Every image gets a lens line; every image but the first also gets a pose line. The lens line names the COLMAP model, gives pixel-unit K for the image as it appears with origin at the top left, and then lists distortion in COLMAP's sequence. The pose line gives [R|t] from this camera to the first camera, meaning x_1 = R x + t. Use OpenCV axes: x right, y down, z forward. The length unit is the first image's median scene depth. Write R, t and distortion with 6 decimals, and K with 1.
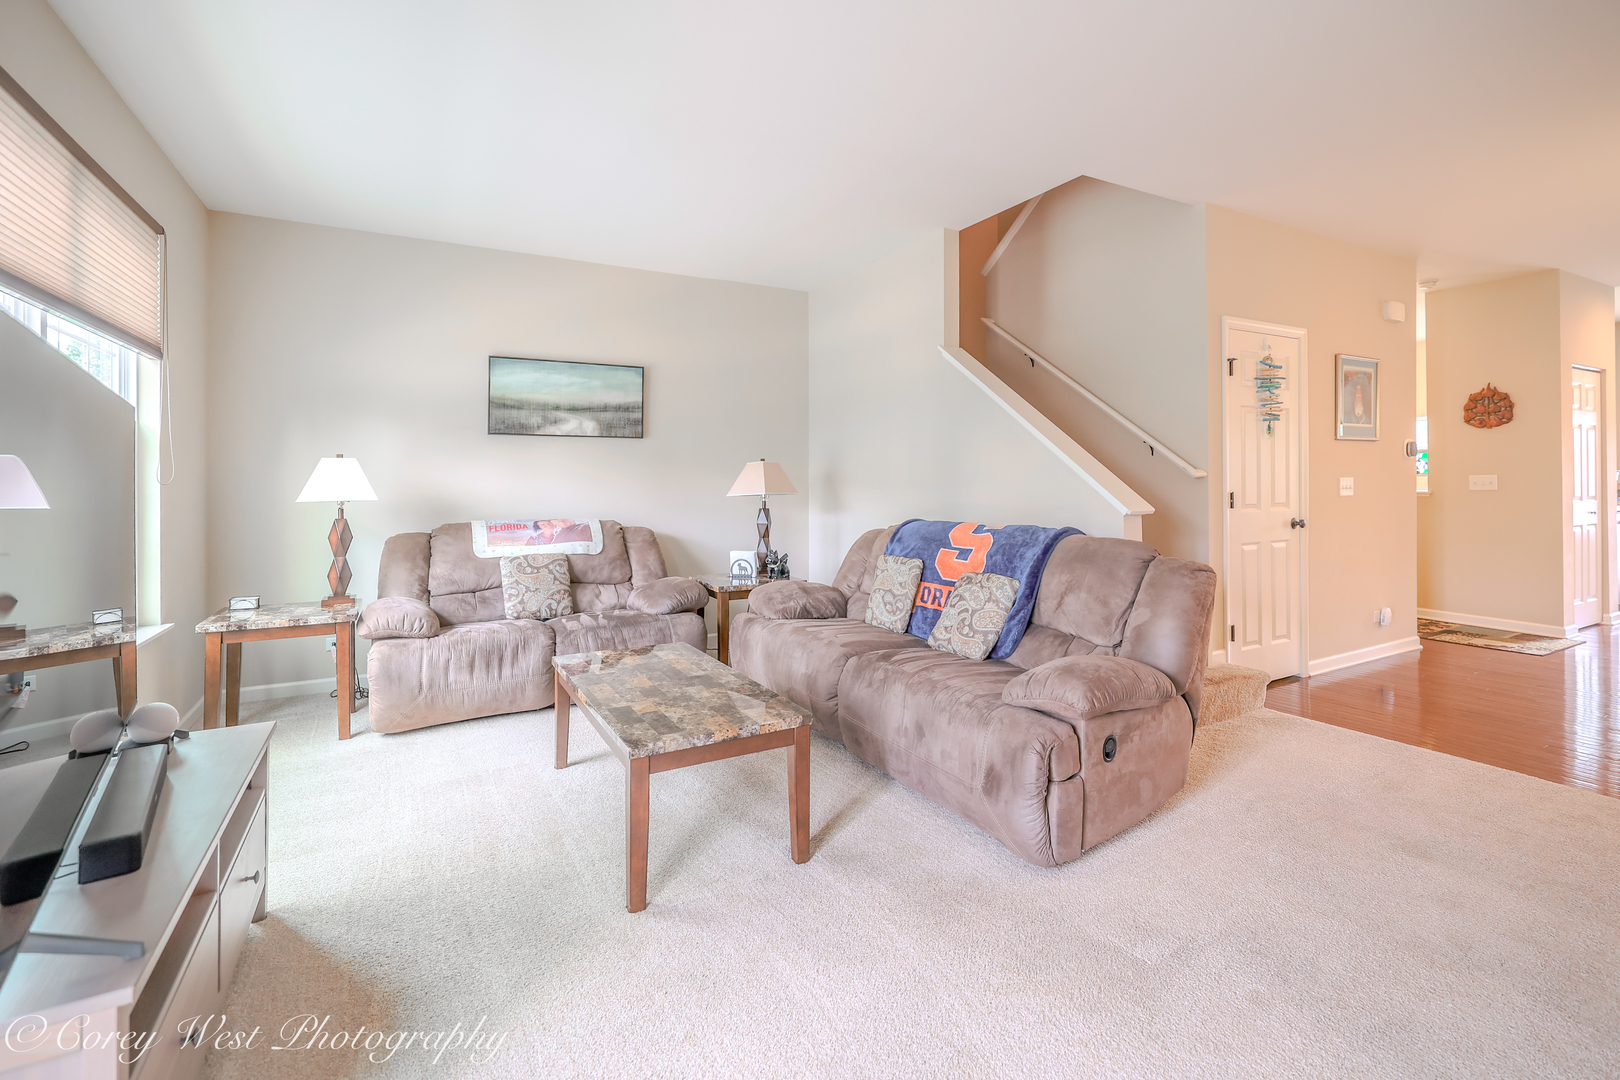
lens RADIAL K [[713.1, 0, 787.8], [0, 713.1, 477.2], [0, 0, 1]] dist [-0.000563, -0.000218]
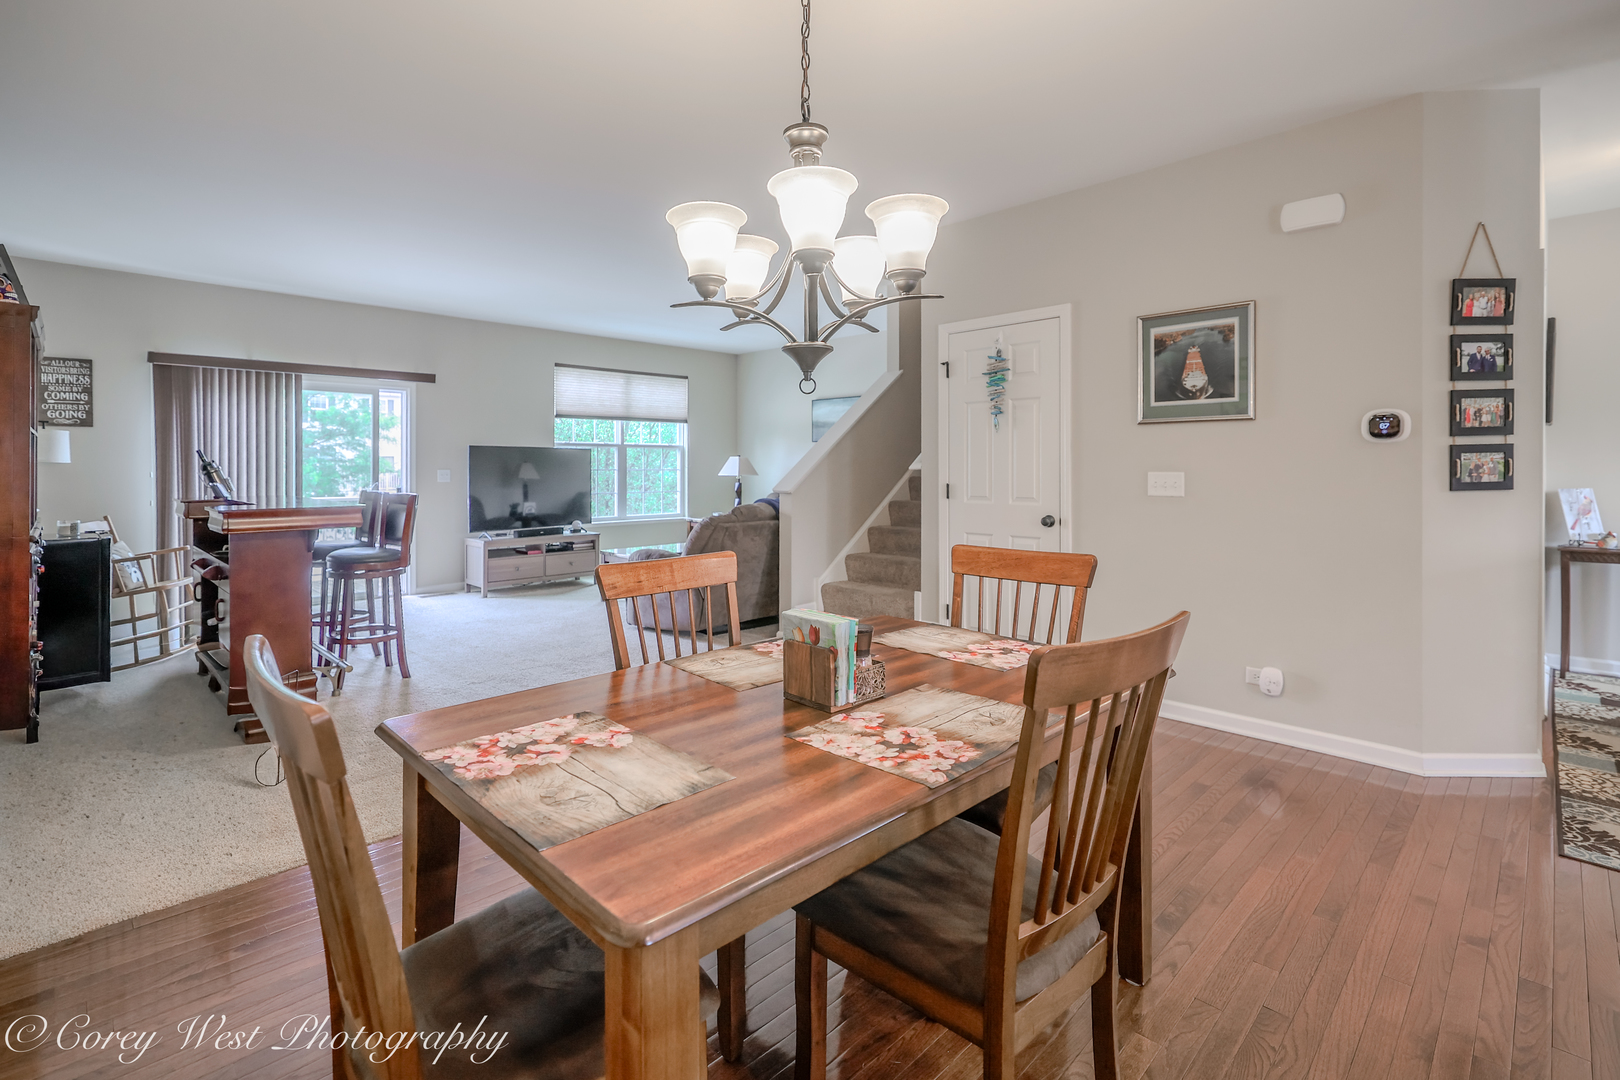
lens RADIAL K [[748.3, 0, 777.8], [0, 748.3, 468.3], [0, 0, 1]] dist [-0.002249, -0.000582]
pose [[0.274332, 0.010691, -0.961576, 1.451362], [0.006031, 0.999899, 0.012838, -0.016779], [0.961616, -0.009321, 0.274240, 0.373299]]
